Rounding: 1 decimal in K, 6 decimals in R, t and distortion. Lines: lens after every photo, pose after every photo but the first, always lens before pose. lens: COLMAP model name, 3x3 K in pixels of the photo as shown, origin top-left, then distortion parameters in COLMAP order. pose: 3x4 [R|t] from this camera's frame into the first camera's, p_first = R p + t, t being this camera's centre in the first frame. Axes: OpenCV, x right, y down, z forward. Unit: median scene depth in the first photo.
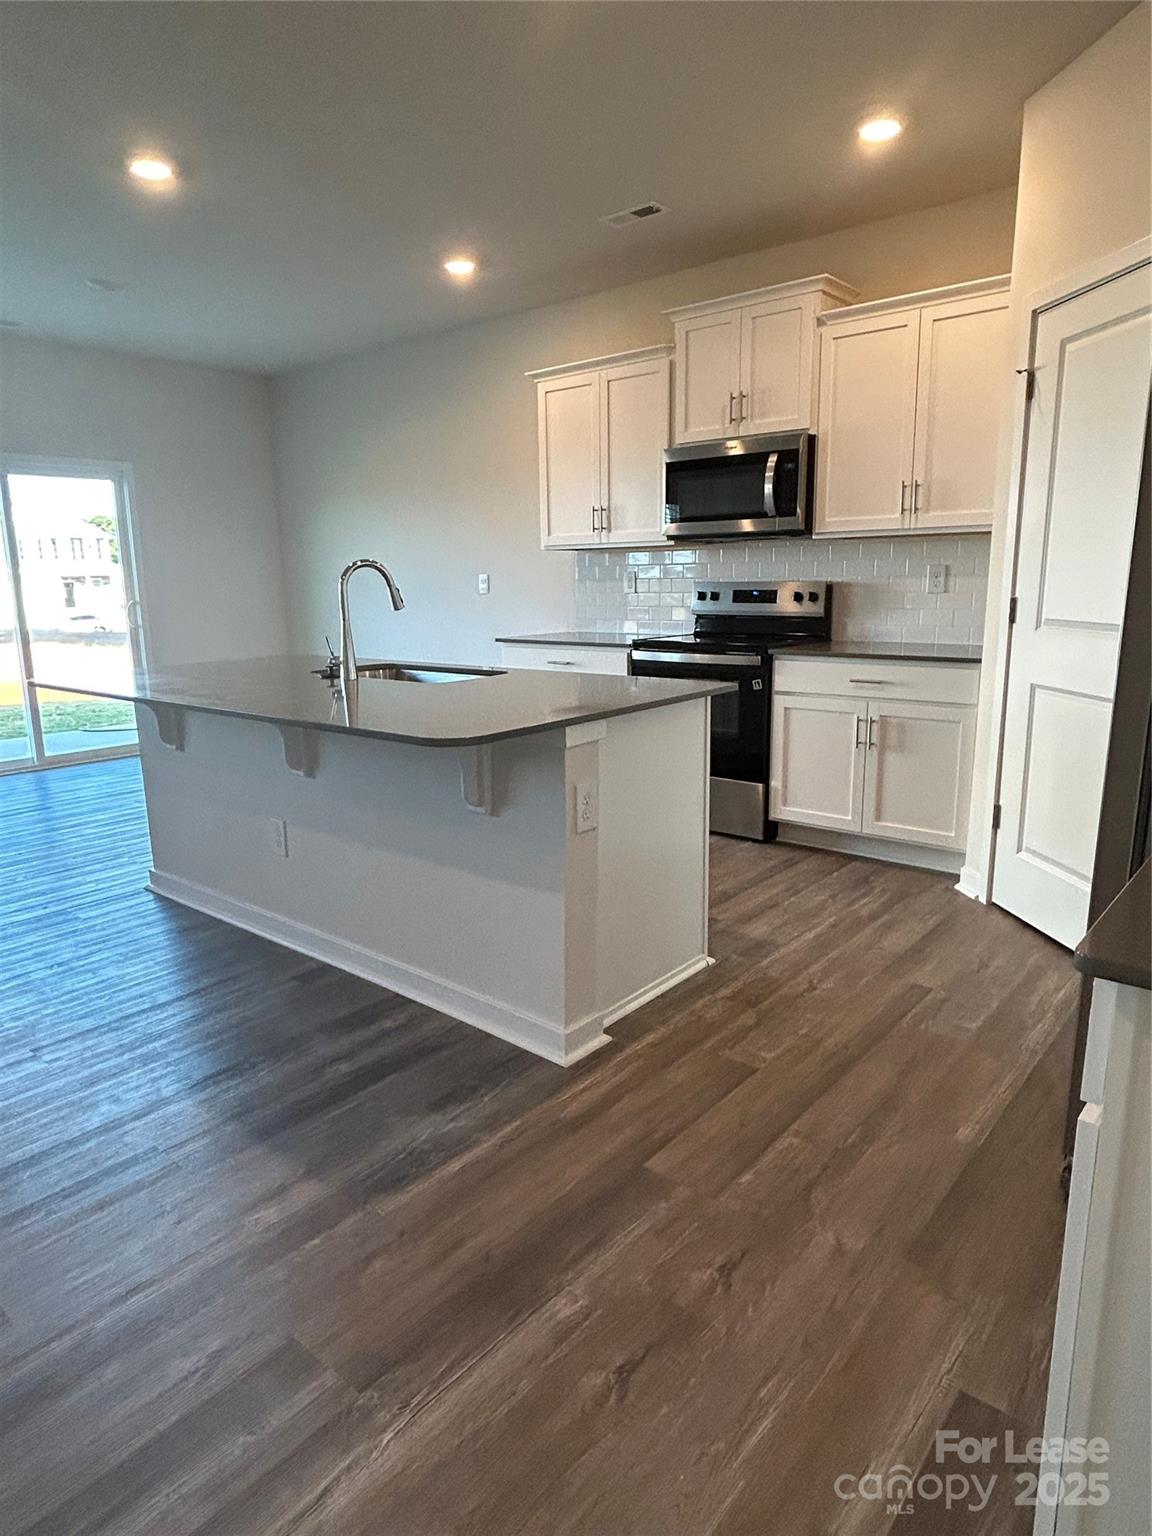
lens RADIAL K [[933.8, 0, 582.5], [0, 933.8, 771.3], [0, 0, 1]] dist [0.005749, -0.003806]
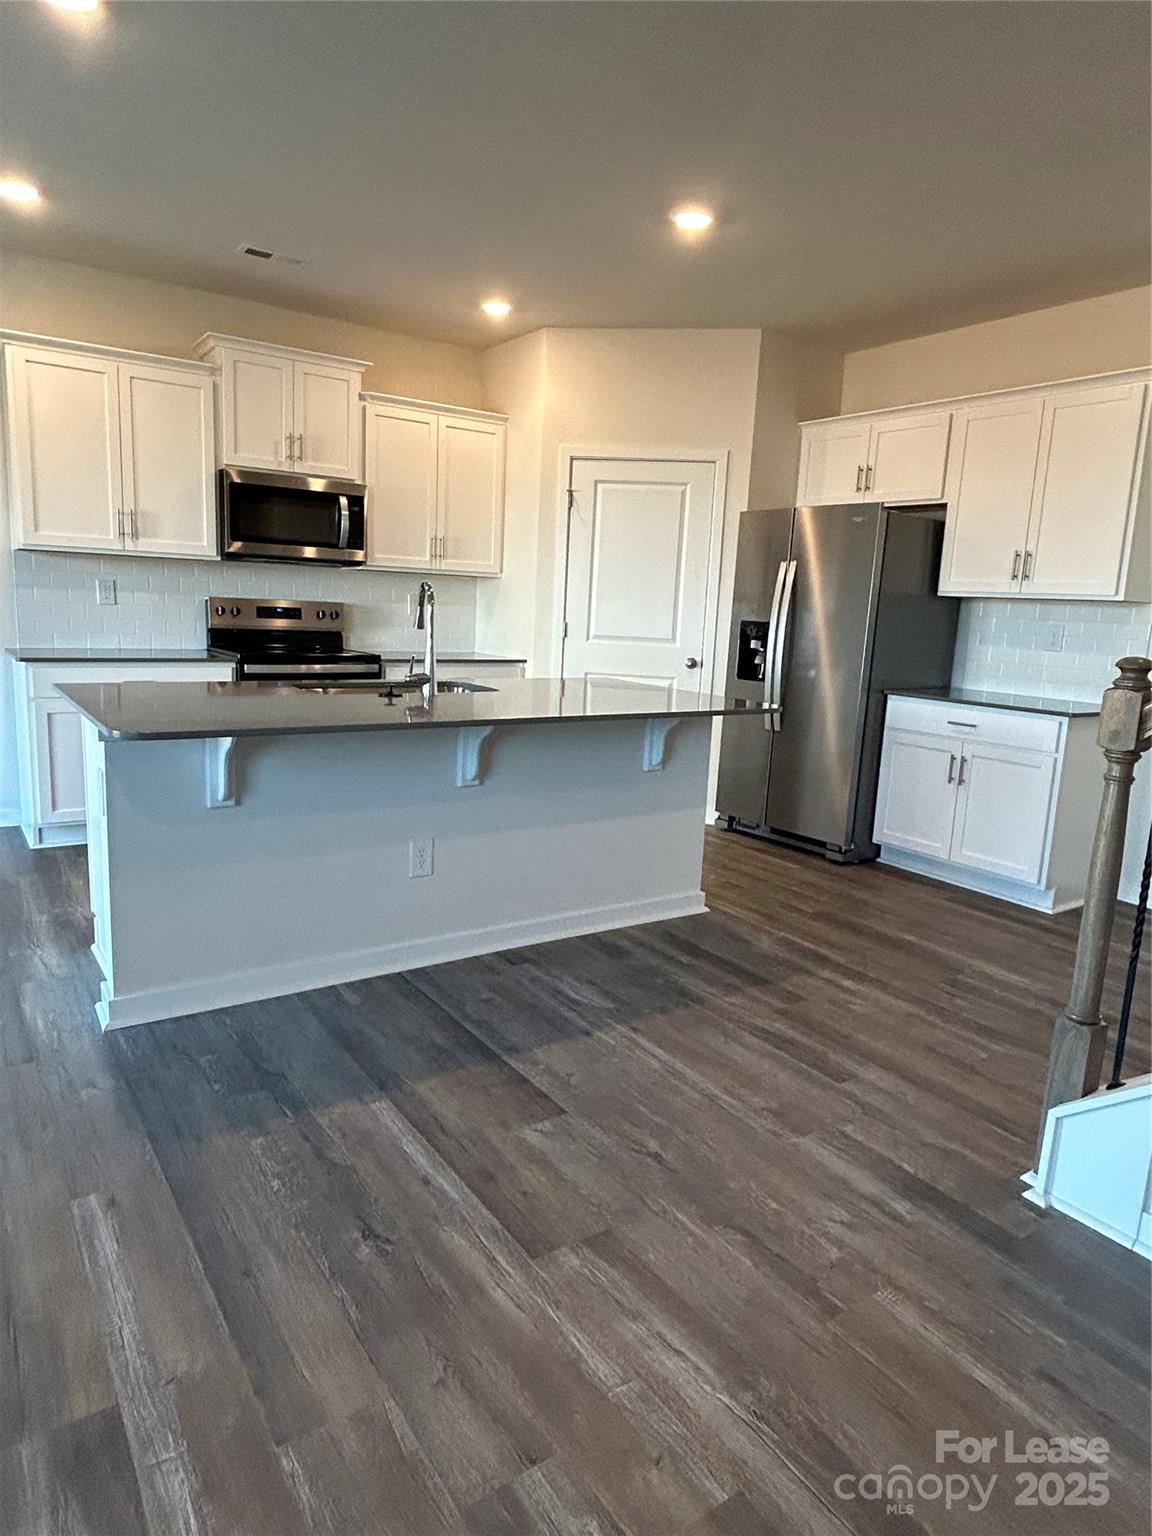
lens RADIAL K [[933.8, 0, 582.0], [0, 933.8, 769.5], [0, 0, 1]] dist [0.005749, -0.003806]
pose [[0.274346, -0.140115, 0.951369, -0.918057], [0.149920, 0.983463, 0.101609, -0.072390], [-0.949873, 0.114753, 0.290815, 0.408628]]
